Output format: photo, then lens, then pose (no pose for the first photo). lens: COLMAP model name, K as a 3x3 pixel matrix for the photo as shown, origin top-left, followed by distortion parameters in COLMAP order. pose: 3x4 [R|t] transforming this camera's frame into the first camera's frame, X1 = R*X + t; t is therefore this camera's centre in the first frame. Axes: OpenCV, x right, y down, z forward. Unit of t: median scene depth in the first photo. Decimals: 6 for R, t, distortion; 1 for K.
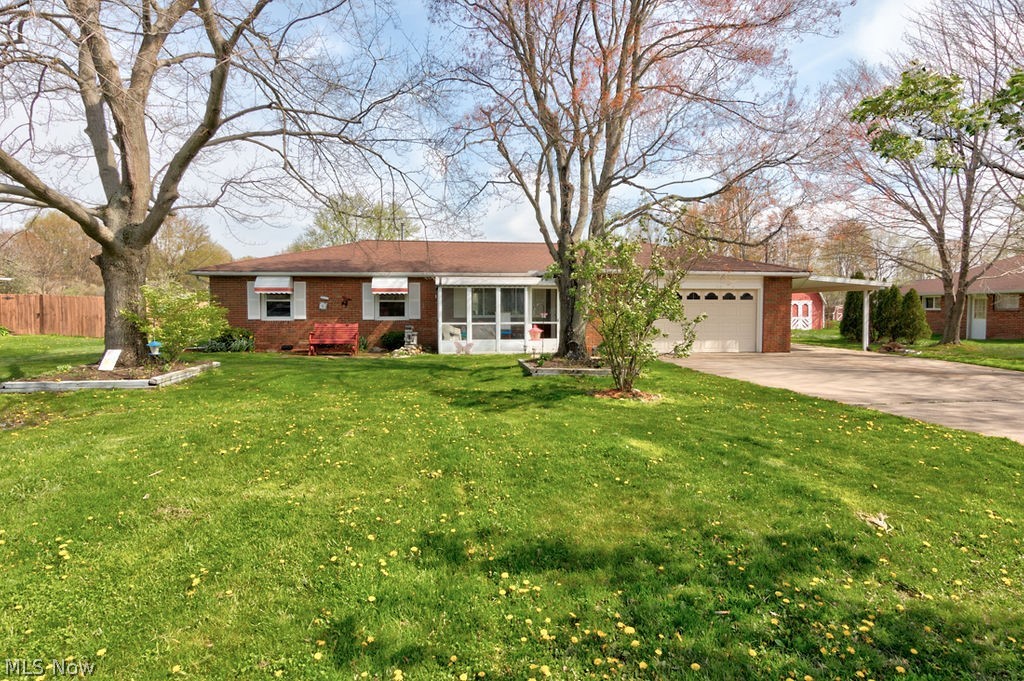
lens RADIAL K [[519.9, 0, 512.0], [0, 519.9, 338.0], [0, 0, 1]] dist [-0.003161, -0.000090]
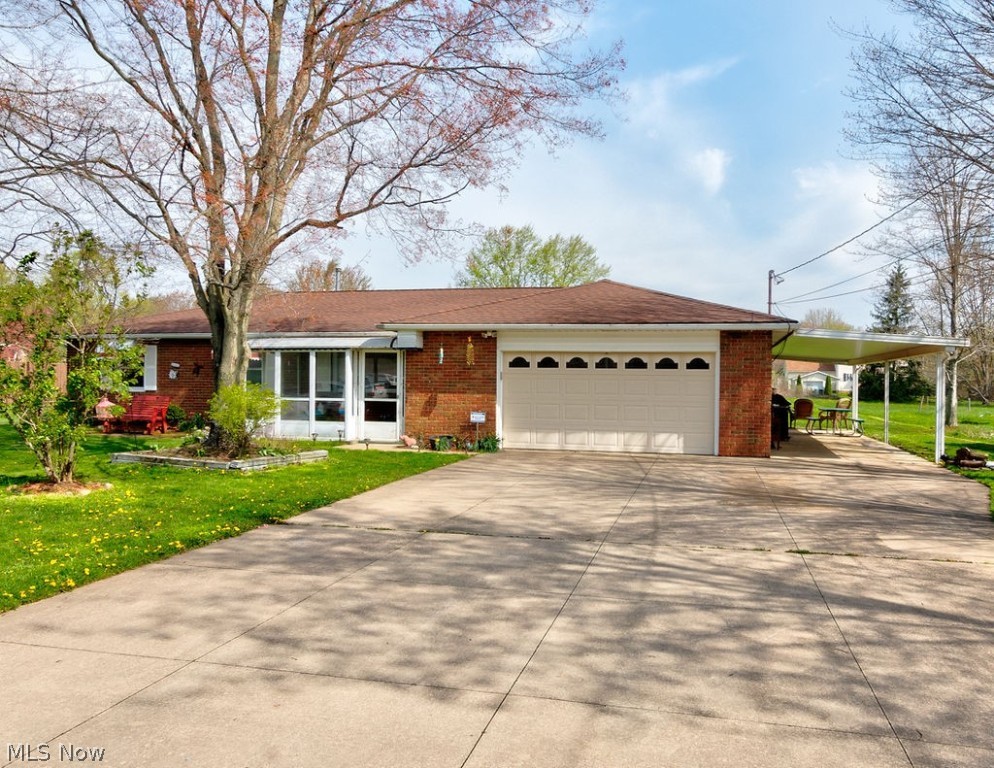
lens RADIAL K [[748.8, 0, 496.9], [0, 748.8, 384.7], [0, 0, 1]] dist [0.003038, 0.000335]
pose [[0.930446, 0.011097, -0.366260, 0.564560], [-0.030717, 0.998385, -0.047784, -0.004837], [0.365138, 0.055711, 0.929285, 0.086396]]
